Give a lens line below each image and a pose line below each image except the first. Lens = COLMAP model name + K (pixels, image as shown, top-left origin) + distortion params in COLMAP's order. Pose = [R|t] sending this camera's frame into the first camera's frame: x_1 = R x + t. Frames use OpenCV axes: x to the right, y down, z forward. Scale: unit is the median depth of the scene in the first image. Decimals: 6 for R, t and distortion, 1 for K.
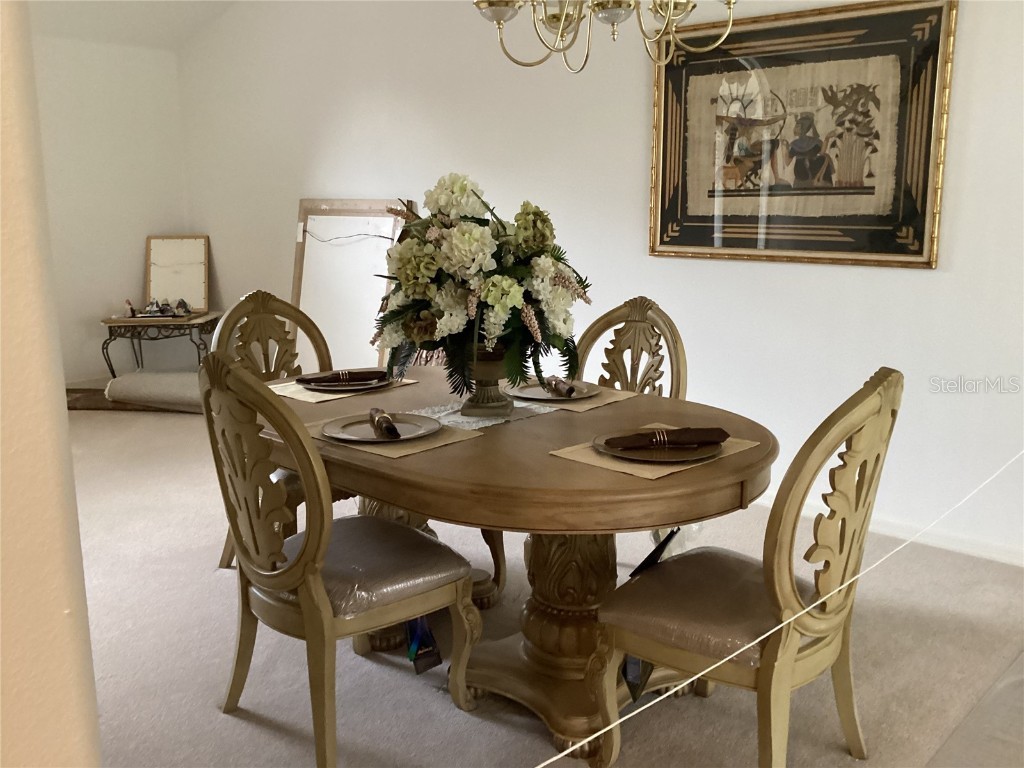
lens RADIAL K [[936.6, 0, 512.0], [0, 936.6, 384.2], [0, 0, 1]] dist [0.002524, 0.000000]
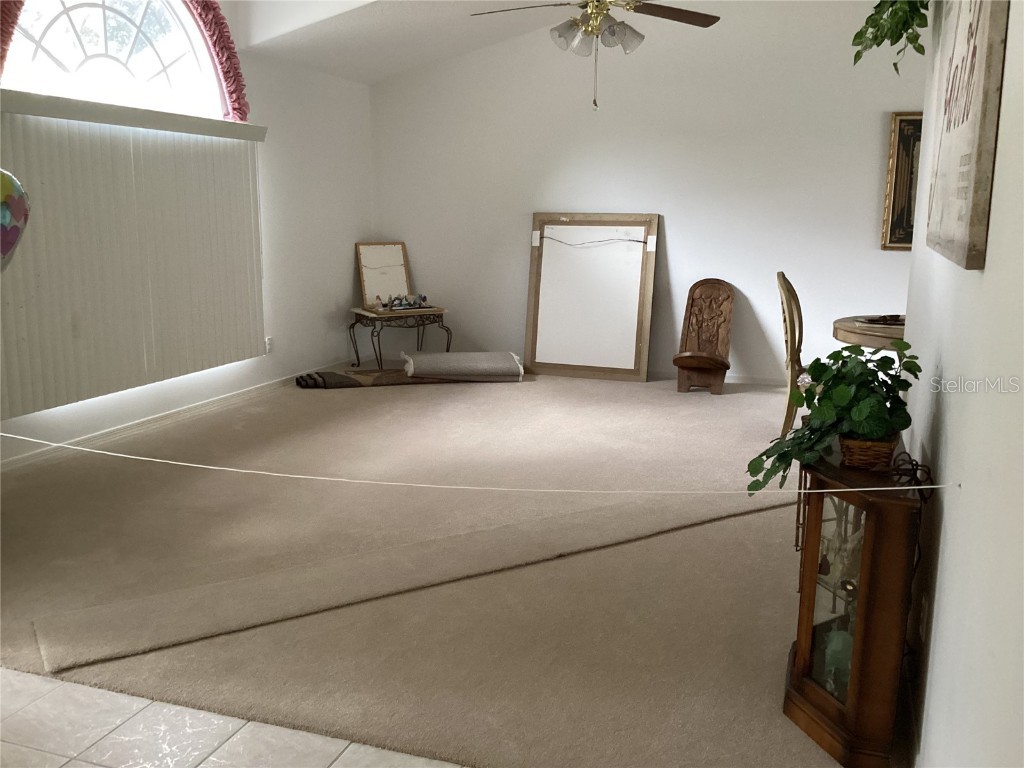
lens RADIAL K [[936.6, 0, 508.3], [0, 936.6, 385.0], [0, 0, 1]] dist [0.002524, 0.000000]
pose [[0.927071, -0.061397, 0.369823, -1.173410], [0.065736, 0.997837, 0.000871, 0.055558], [-0.369077, 0.023503, 0.929102, -0.279723]]
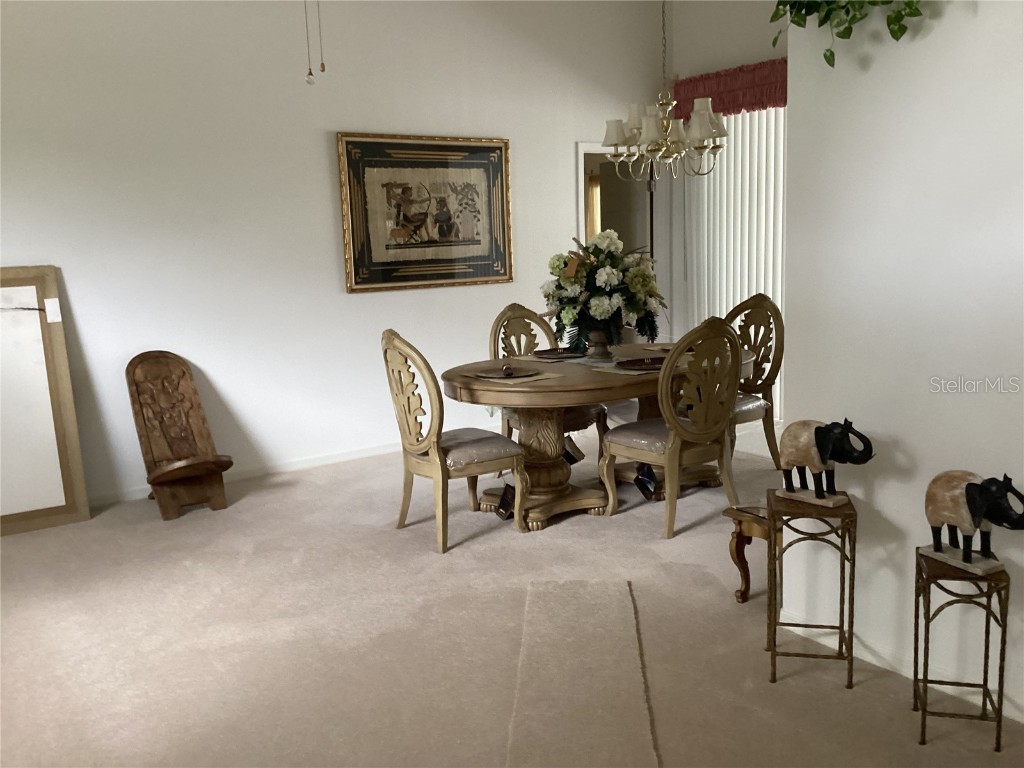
lens RADIAL K [[936.6, 0, 507.1], [0, 936.6, 385.1], [0, 0, 1]] dist [0.002524, 0.000000]
pose [[0.226446, -0.154720, 0.961657, -1.261998], [0.227495, 0.968398, 0.102235, -0.105879], [-0.947084, 0.195622, 0.254488, 0.511545]]
